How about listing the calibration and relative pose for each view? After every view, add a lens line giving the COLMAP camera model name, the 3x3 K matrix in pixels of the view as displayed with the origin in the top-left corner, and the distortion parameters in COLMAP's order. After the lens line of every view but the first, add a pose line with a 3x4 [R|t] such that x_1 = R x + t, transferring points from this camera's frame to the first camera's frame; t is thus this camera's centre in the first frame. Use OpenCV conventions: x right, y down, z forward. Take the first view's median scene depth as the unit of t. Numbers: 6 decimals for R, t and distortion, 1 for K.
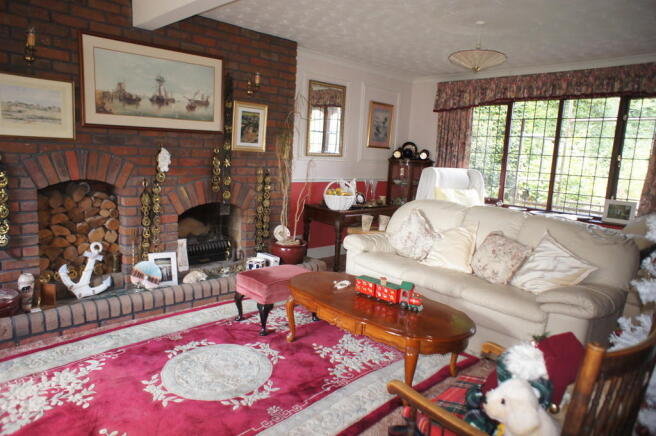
lens RADIAL K [[448.2, 0, 328.0], [0, 448.2, 218.0], [0, 0, 1]] dist [-0.038079, 0.002952]
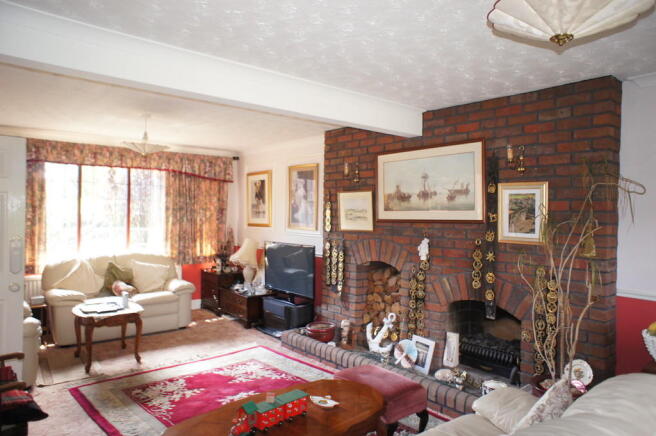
lens RADIAL K [[448.2, 0, 328.0], [0, 448.2, 218.0], [0, 0, 1]] dist [-0.038079, 0.002952]
pose [[-0.080397, -0.042578, -0.995853, 0.710667], [-0.164635, 0.985932, -0.028863, -0.134357], [0.983072, 0.161632, -0.086276, 0.846437]]
